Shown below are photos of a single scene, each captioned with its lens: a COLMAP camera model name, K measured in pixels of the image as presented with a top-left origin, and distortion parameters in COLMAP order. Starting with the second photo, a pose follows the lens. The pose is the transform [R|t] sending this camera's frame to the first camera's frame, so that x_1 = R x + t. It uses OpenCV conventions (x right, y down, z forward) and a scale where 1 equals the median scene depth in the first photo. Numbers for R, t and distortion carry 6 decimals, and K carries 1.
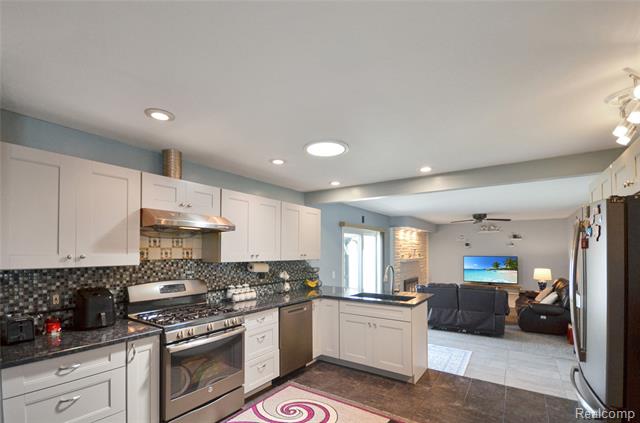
lens RADIAL K [[292.6, 0, 314.4], [0, 292.6, 245.3], [0, 0, 1]] dist [0.003623, -0.000161]
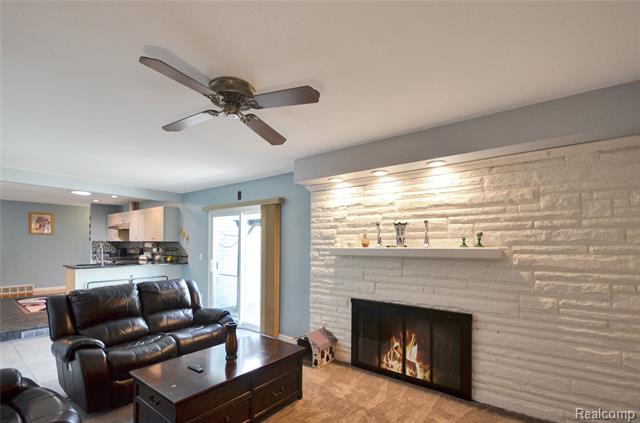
lens RADIAL K [[292.6, 0, 314.4], [0, 292.6, 245.3], [0, 0, 1]] dist [0.003623, -0.000161]
pose [[-0.051723, -0.002203, -0.998659, 1.525962], [0.011458, 0.999930, -0.002799, 0.086256], [0.998596, -0.011587, -0.051694, 1.973774]]
